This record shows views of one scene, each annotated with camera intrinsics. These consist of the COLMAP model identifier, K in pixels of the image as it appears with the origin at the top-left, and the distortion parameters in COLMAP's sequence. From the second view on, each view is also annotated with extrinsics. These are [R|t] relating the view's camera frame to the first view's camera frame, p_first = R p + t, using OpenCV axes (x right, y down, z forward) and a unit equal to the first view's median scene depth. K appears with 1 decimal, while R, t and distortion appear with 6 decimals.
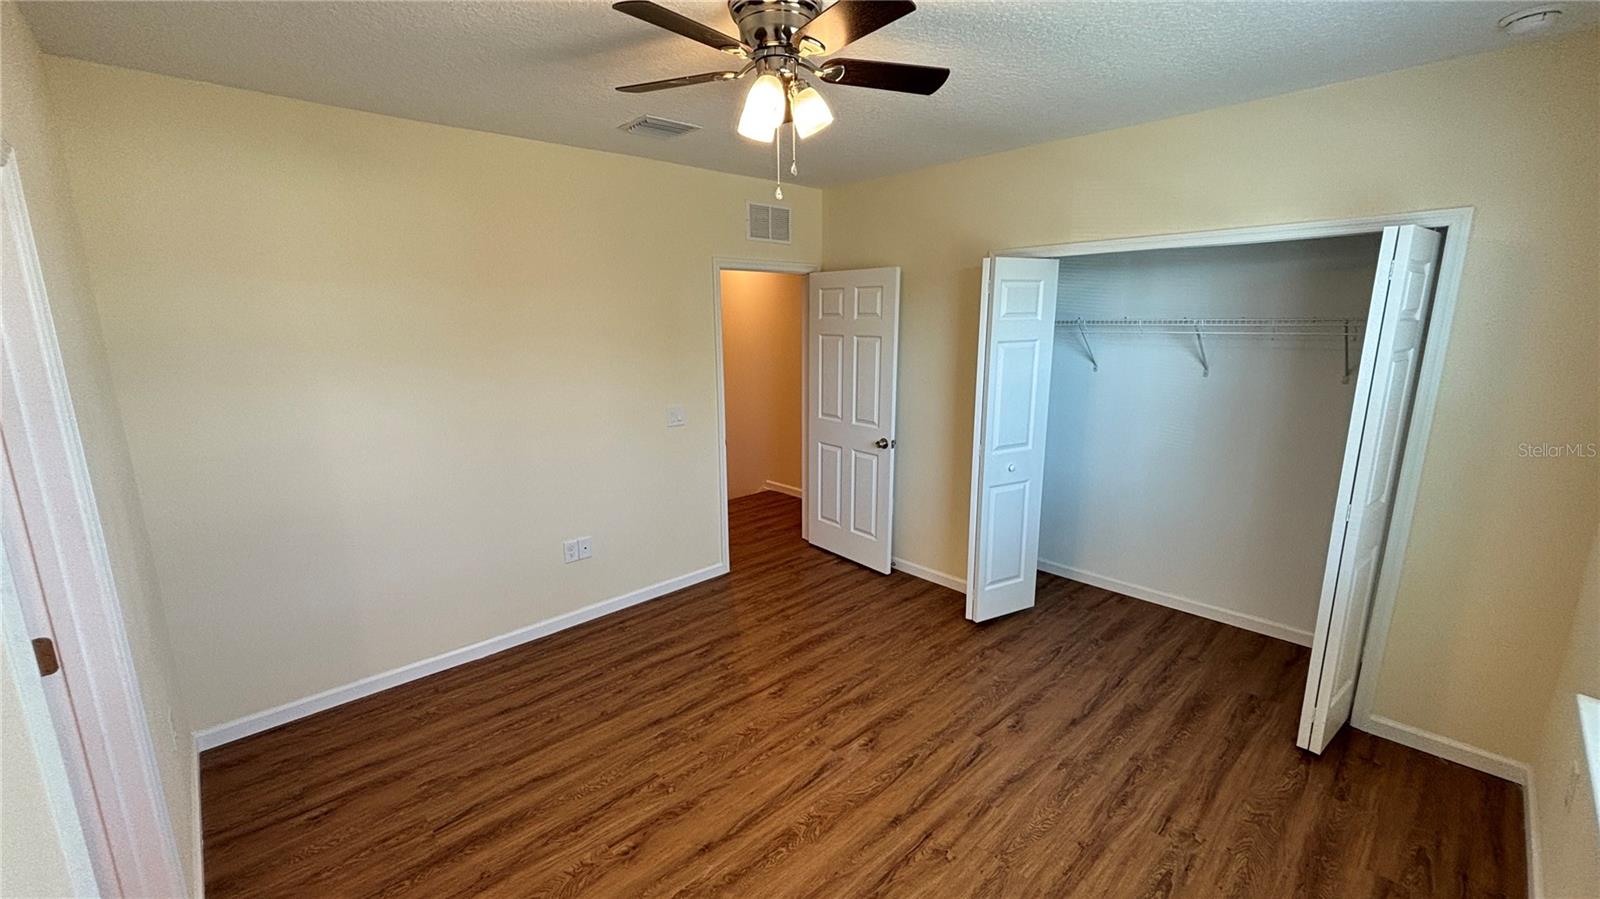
lens RADIAL K [[644.7, 0, 789.0], [0, 644.7, 445.9], [0, 0, 1]] dist [0.006550, -0.001461]
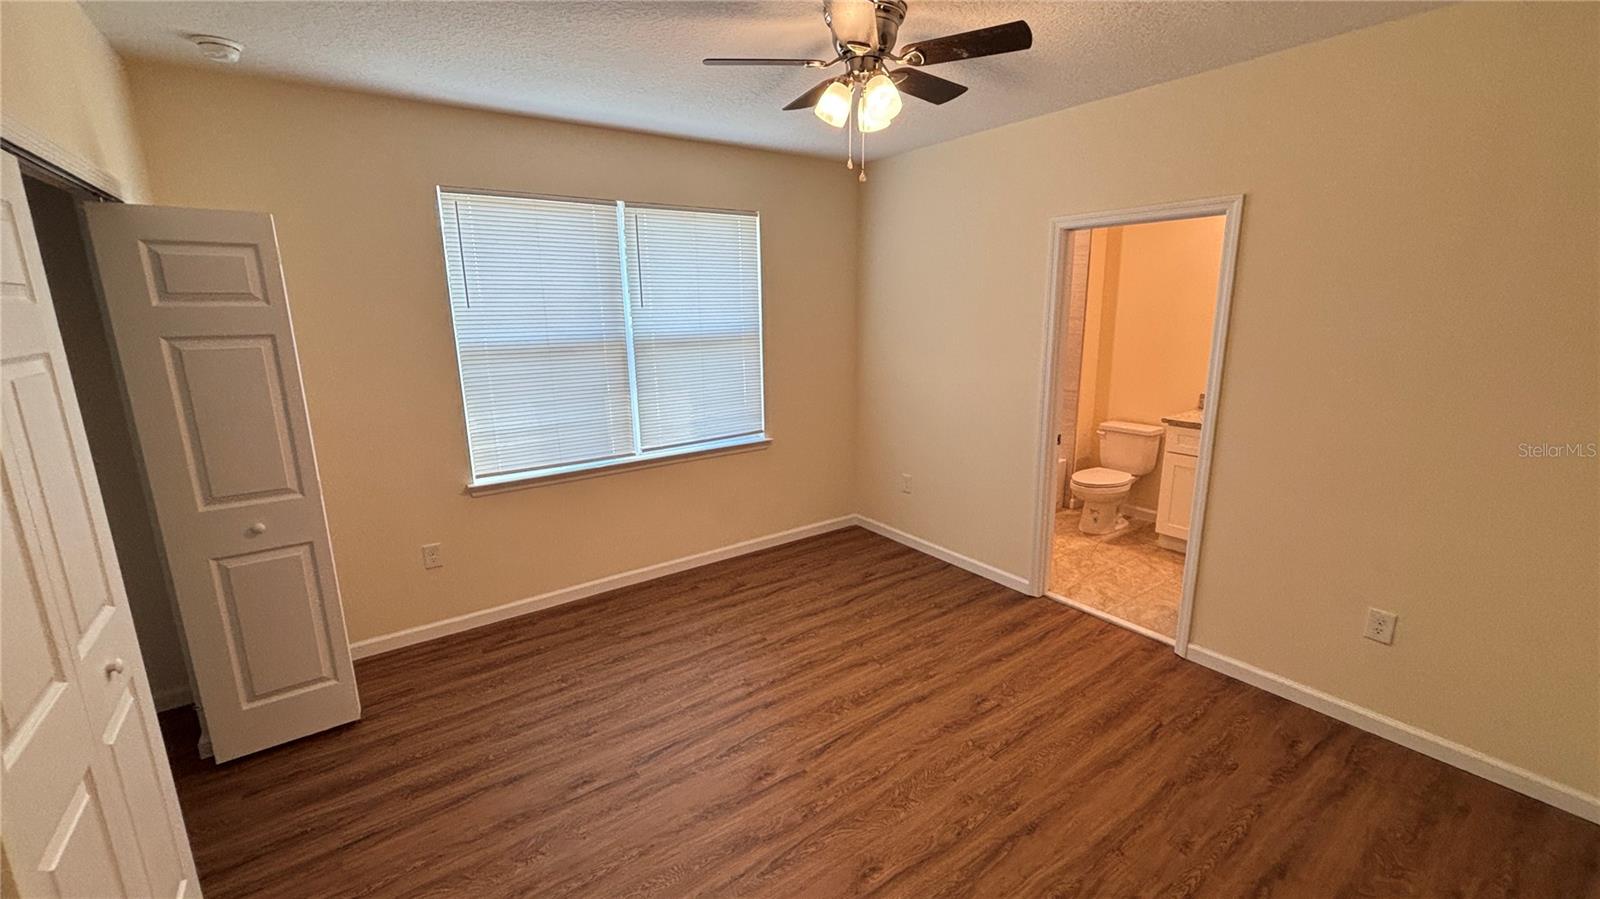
lens RADIAL K [[644.7, 0, 791.5], [0, 644.7, 445.1], [0, 0, 1]] dist [0.006550, -0.001461]
pose [[-0.992144, -0.004362, 0.125025, -0.022019], [0.046997, 0.913192, 0.404810, -0.291751], [-0.115937, 0.407506, -0.905813, 1.525604]]
